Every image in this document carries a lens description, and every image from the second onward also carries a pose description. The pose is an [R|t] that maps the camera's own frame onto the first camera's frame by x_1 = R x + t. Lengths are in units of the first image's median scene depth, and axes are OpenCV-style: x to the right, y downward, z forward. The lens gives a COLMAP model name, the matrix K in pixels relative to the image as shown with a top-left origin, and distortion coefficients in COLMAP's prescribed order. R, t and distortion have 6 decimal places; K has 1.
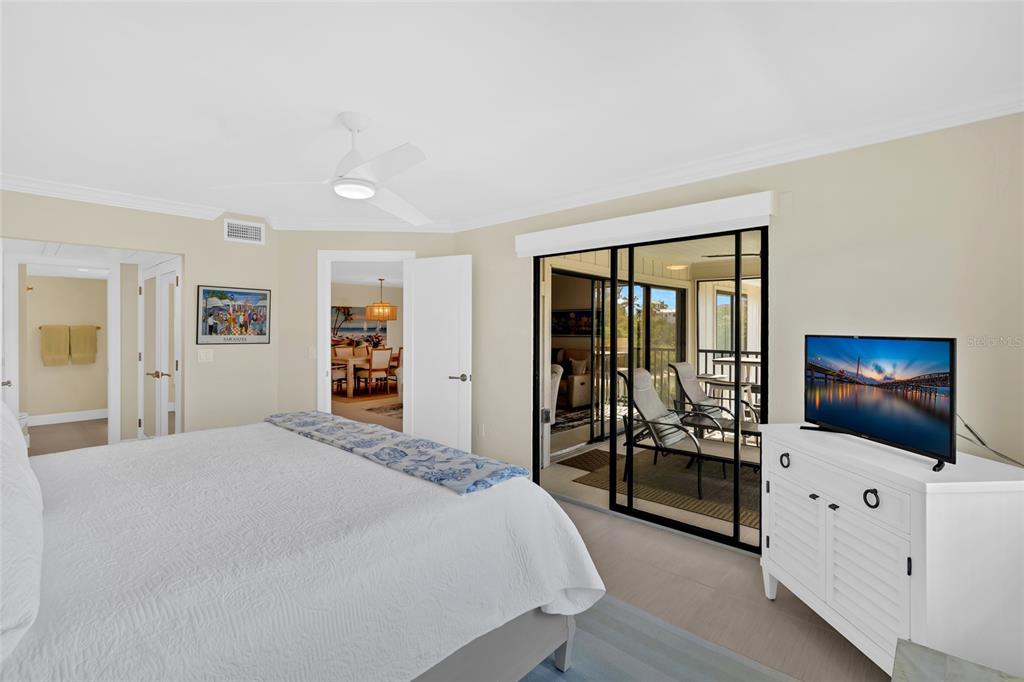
lens RADIAL K [[472.5, 0, 506.6], [0, 472.5, 334.7], [0, 0, 1]] dist [-0.007218, 0.000158]
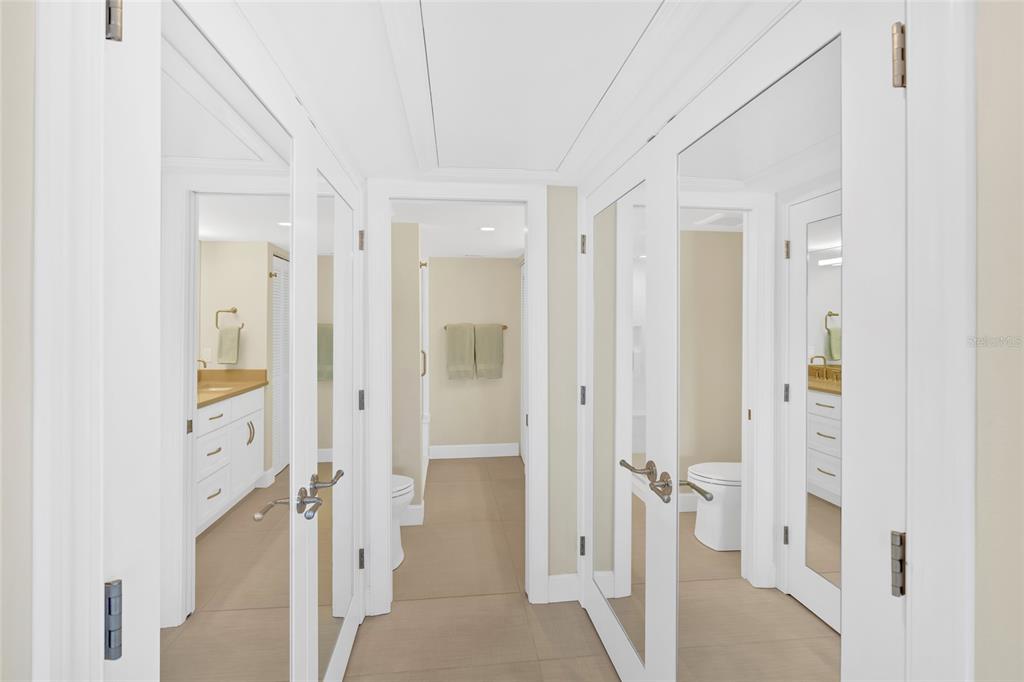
lens RADIAL K [[463.9, 0, 510.1], [0, 463.9, 324.8], [0, 0, 1]] dist [-0.005532, 0.000185]
pose [[0.765775, -0.004311, -0.643094, -0.447113], [-0.007644, 0.999846, -0.015805, -0.008238], [0.643063, 0.017019, 0.765624, 0.506402]]
